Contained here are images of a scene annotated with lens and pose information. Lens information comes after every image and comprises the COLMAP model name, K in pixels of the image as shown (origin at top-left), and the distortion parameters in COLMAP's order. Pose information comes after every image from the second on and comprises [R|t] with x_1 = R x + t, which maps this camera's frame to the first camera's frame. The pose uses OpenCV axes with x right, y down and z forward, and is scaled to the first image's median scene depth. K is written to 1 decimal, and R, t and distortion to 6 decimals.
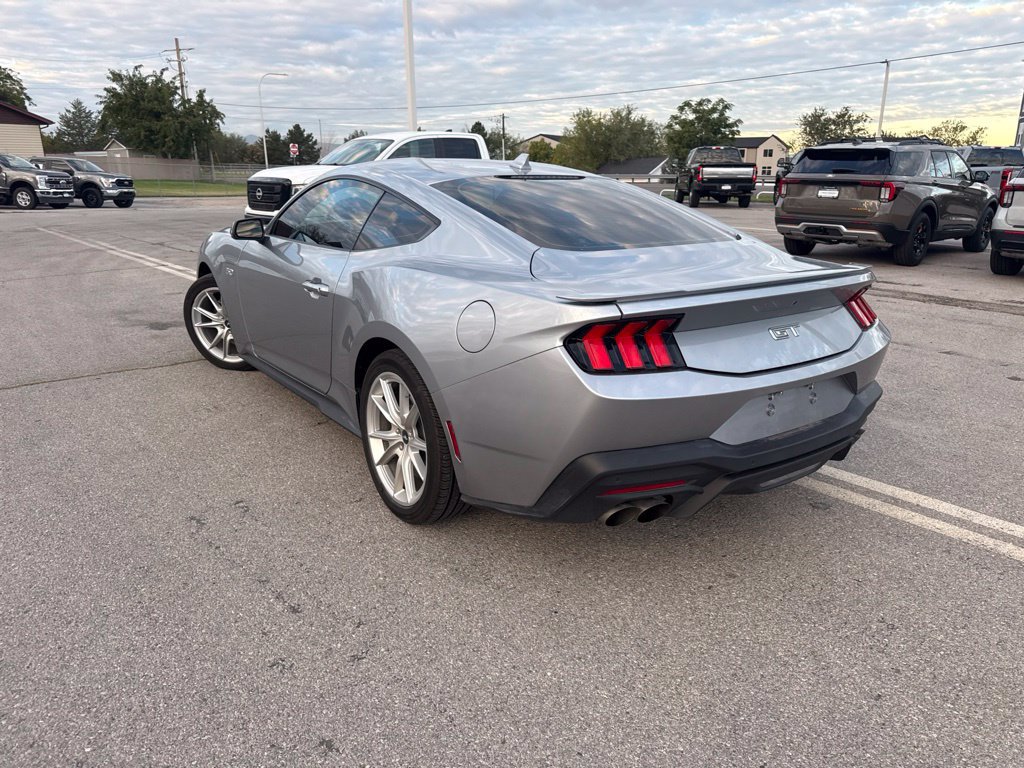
lens RADIAL K [[727.2, 0, 524.1], [0, 727.2, 387.0], [0, 0, 1]] dist [0.014463, -0.018618]
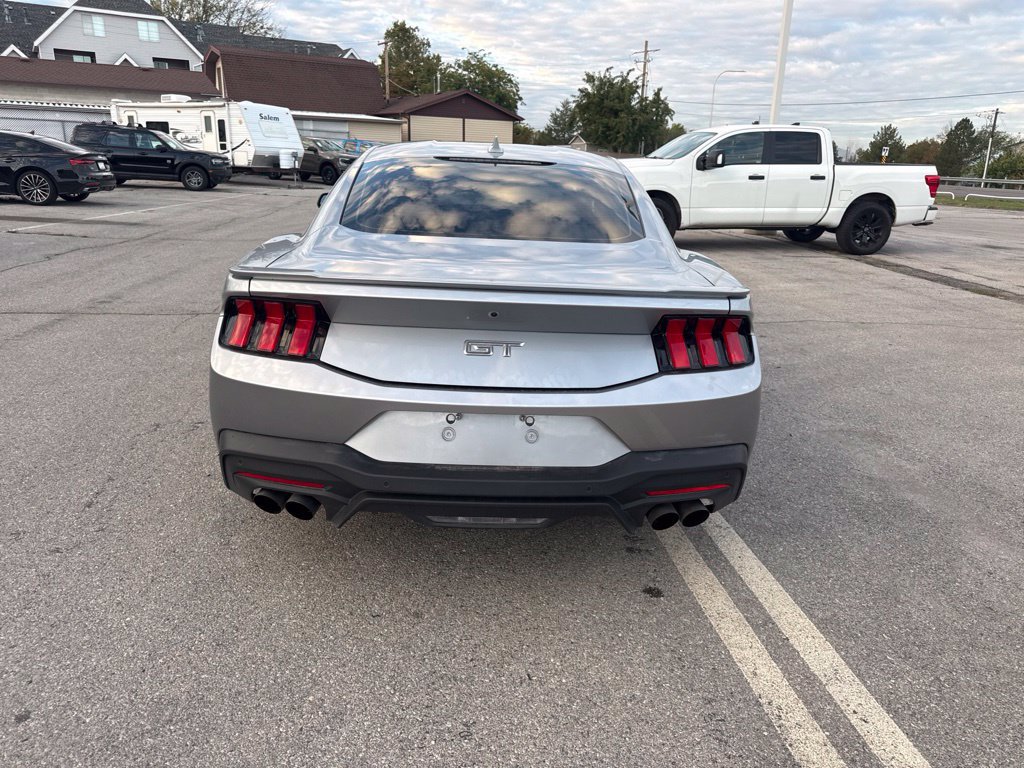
lens RADIAL K [[727.2, 0, 521.6], [0, 727.2, 381.7], [0, 0, 1]] dist [0.014463, -0.018618]
pose [[0.828304, 0.190276, -0.526980, 0.604097], [-0.192072, 0.980005, 0.051951, -0.064204], [0.526328, 0.058186, 0.848289, 0.234100]]
